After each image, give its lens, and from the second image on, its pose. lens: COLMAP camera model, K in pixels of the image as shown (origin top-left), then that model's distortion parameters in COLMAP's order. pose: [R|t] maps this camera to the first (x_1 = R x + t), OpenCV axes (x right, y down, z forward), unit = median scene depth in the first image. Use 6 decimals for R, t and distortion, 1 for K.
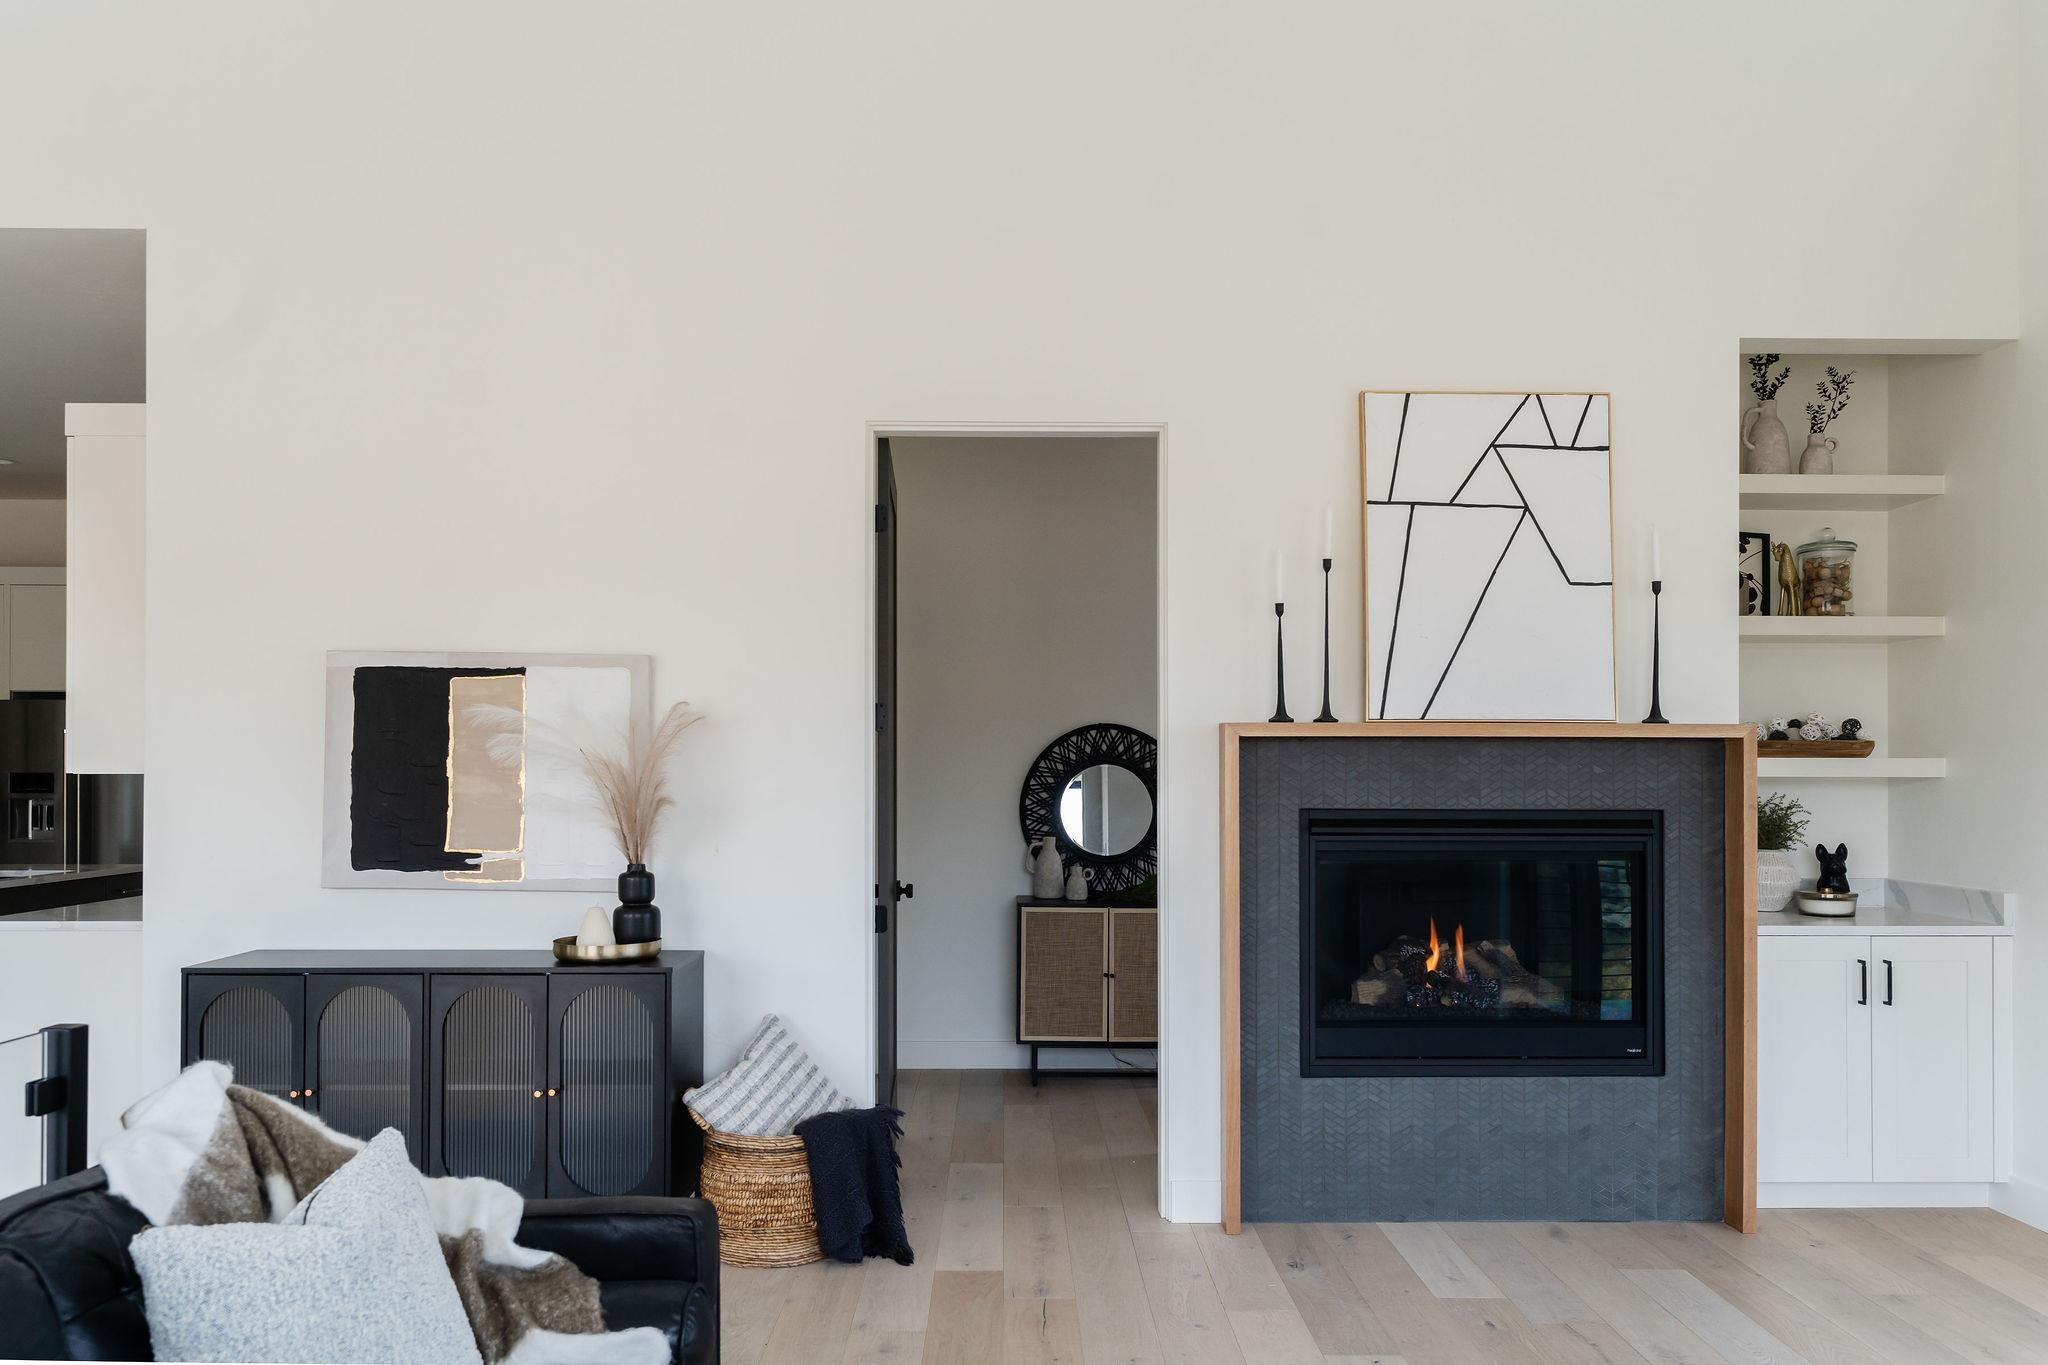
lens RADIAL K [[1468.4, 0, 993.0], [0, 1468.4, 763.7], [0, 0, 1]] dist [0.004078, 0.004399]
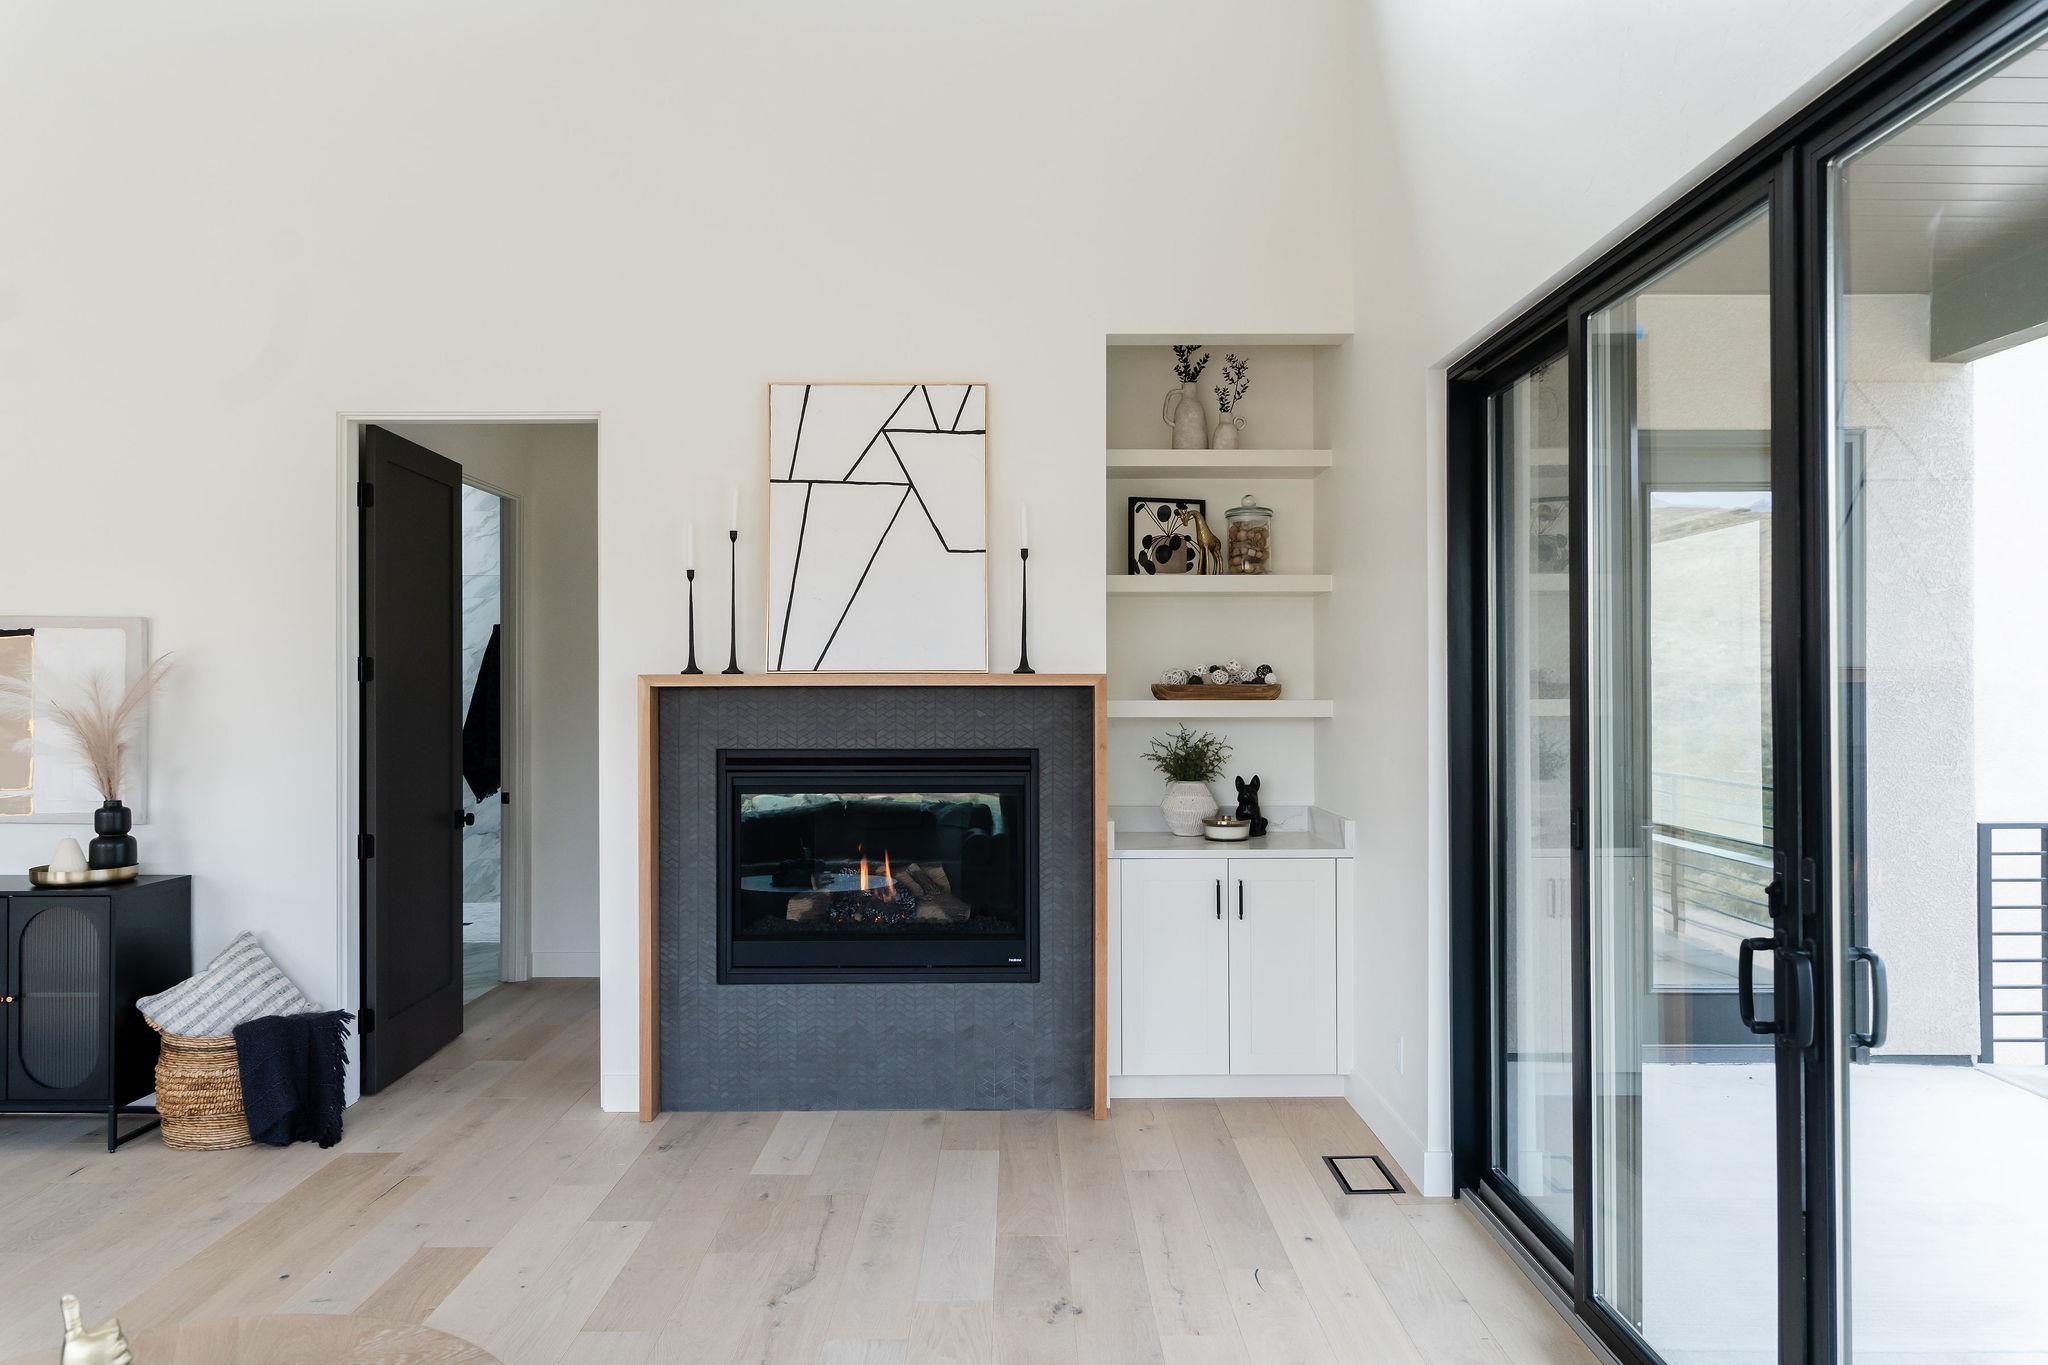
lens RADIAL K [[1425.8, 0, 1013.2], [0, 1425.8, 680.9], [0, 0, 1]] dist [0.007957, -0.000765]
pose [[0.999925, -0.004029, -0.011584, 0.453468], [0.004031, 0.999992, 0.000178, -0.021700], [0.011584, -0.000225, 0.999933, -0.106508]]
